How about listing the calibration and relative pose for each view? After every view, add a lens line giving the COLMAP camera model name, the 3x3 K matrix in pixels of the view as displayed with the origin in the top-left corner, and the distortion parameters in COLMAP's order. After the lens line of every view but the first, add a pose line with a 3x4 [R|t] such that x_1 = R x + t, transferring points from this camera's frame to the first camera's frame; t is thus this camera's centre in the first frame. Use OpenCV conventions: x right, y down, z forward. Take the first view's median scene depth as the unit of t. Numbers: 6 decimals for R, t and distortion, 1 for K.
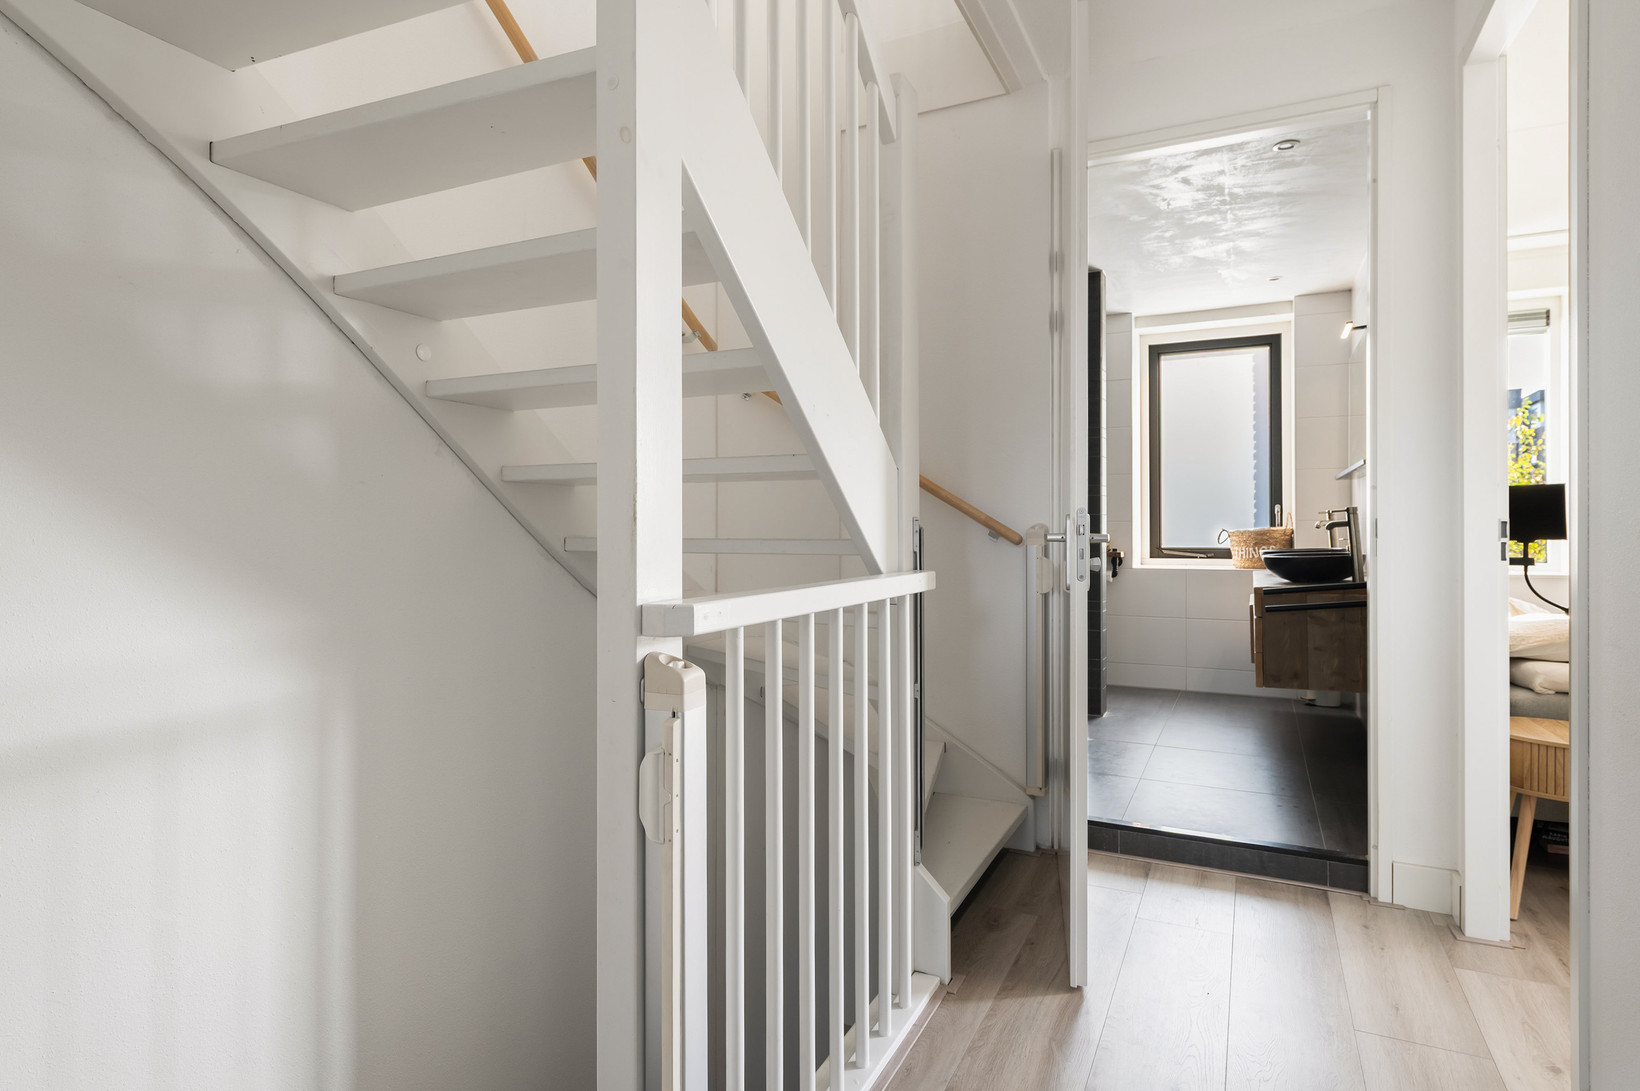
lens RADIAL K [[885.5, 0, 820.4], [0, 885.5, 529.9], [0, 0, 1]] dist [-0.000786, -0.000003]
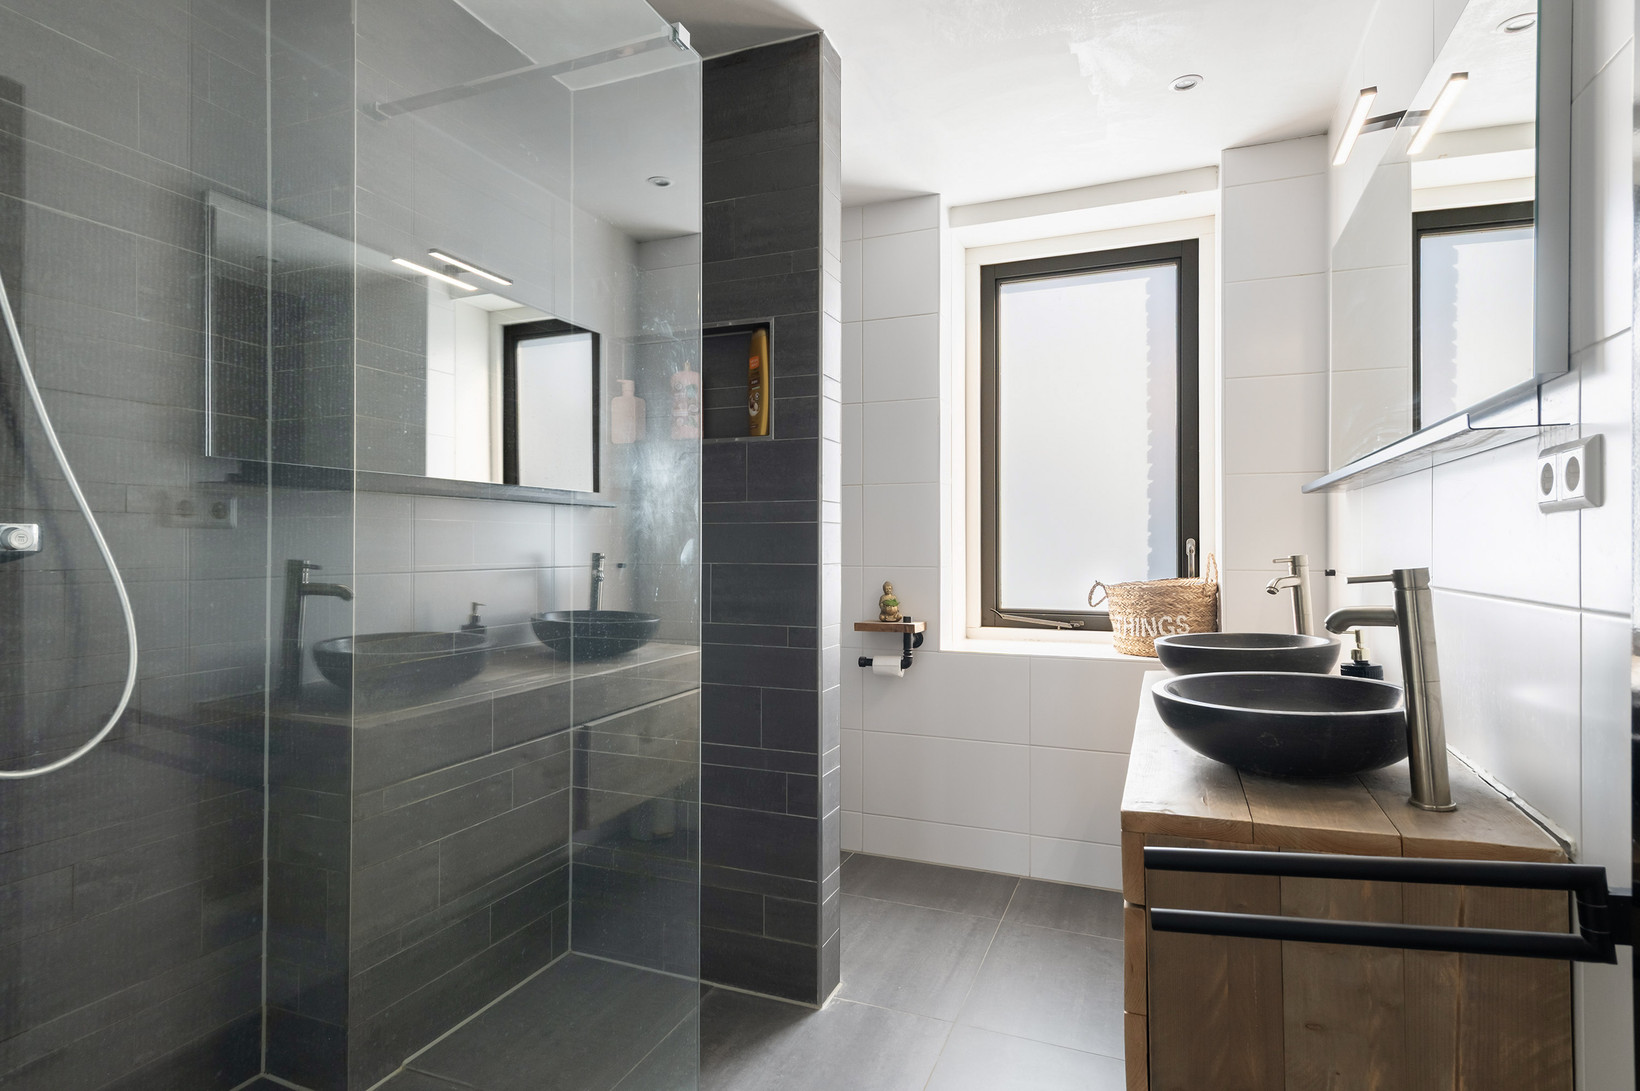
lens RADIAL K [[874.9, 0, 818.3], [0, 874.9, 550.5], [0, 0, 1]] dist [0.005354, 0.000750]
pose [[0.997218, -0.000995, 0.074531, 0.240088], [0.000775, 0.999995, 0.002975, -0.022548], [-0.074534, -0.002909, 0.997214, 0.464798]]
